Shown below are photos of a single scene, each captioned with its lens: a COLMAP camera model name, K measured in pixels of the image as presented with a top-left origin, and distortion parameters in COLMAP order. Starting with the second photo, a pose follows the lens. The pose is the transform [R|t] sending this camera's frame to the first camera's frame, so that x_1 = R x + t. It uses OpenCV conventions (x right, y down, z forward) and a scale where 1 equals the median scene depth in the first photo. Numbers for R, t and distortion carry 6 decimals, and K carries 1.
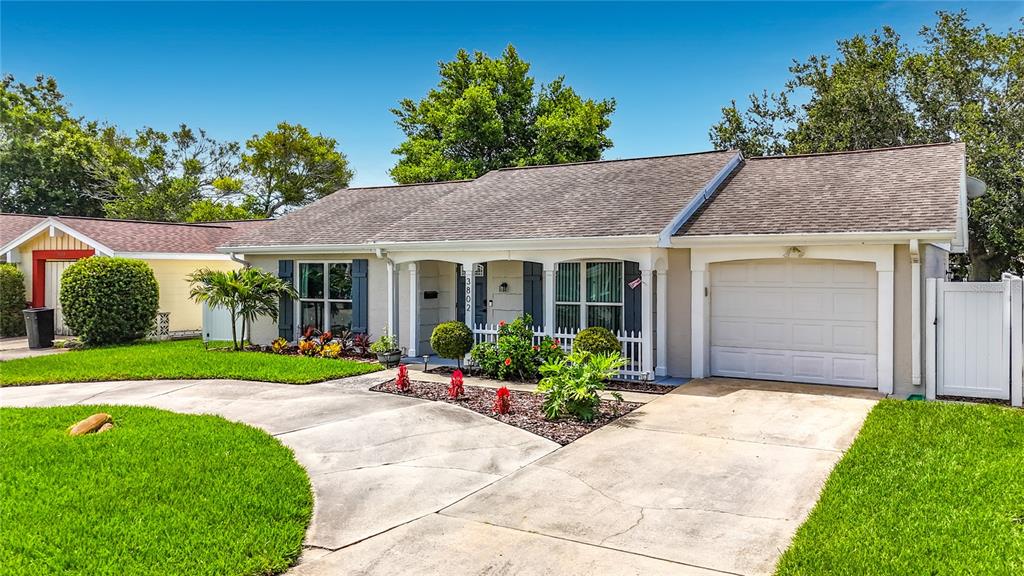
lens RADIAL K [[782.9, 0, 512.0], [0, 782.9, 288.0], [0, 0, 1]] dist [0.082250, -0.133563]
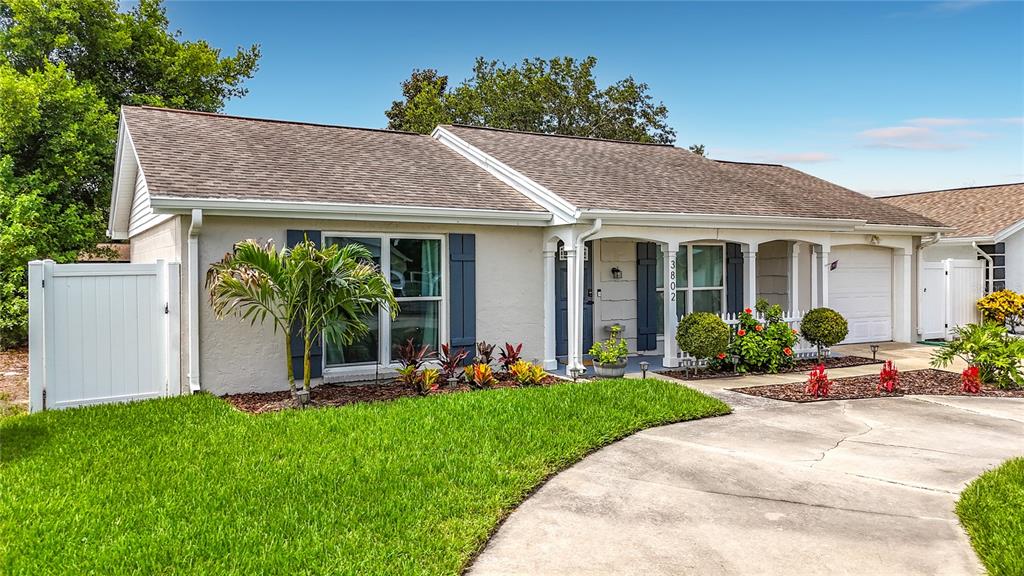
lens RADIAL K [[782.9, 0, 512.0], [0, 782.9, 288.0], [0, 0, 1]] dist [0.082250, -0.133563]
pose [[0.483187, -0.027733, 0.875078, -0.781295], [0.020733, 0.999580, 0.020230, -0.004056], [-0.875272, 0.008368, 0.483559, 0.686393]]
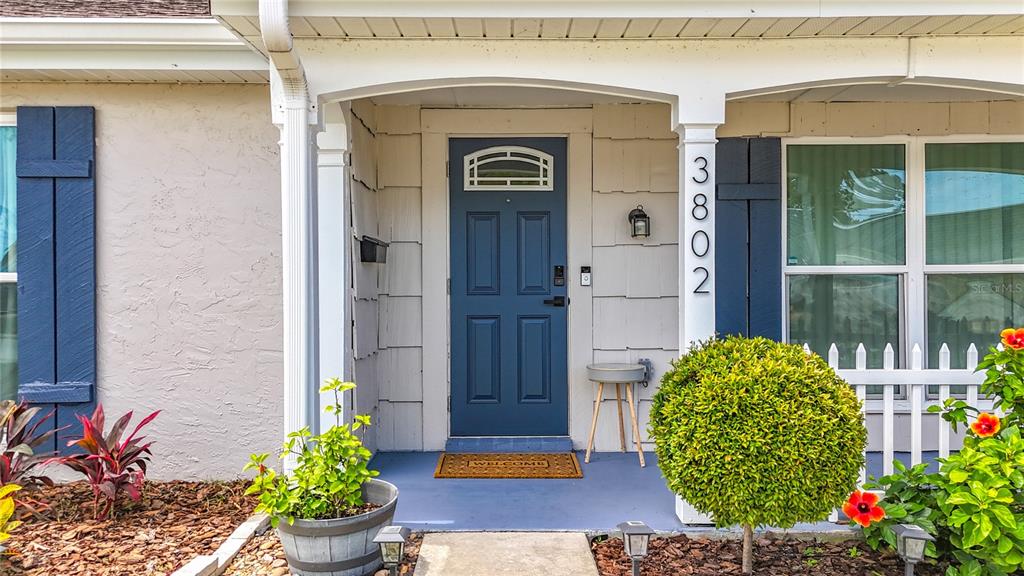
lens RADIAL K [[782.9, 0, 512.0], [0, 782.9, 288.0], [0, 0, 1]] dist [0.082250, -0.133563]
pose [[0.854764, -0.011054, 0.518899, -0.211465], [0.015944, 0.999861, -0.004964, 0.025252], [-0.518772, 0.012517, 0.854821, 0.753160]]
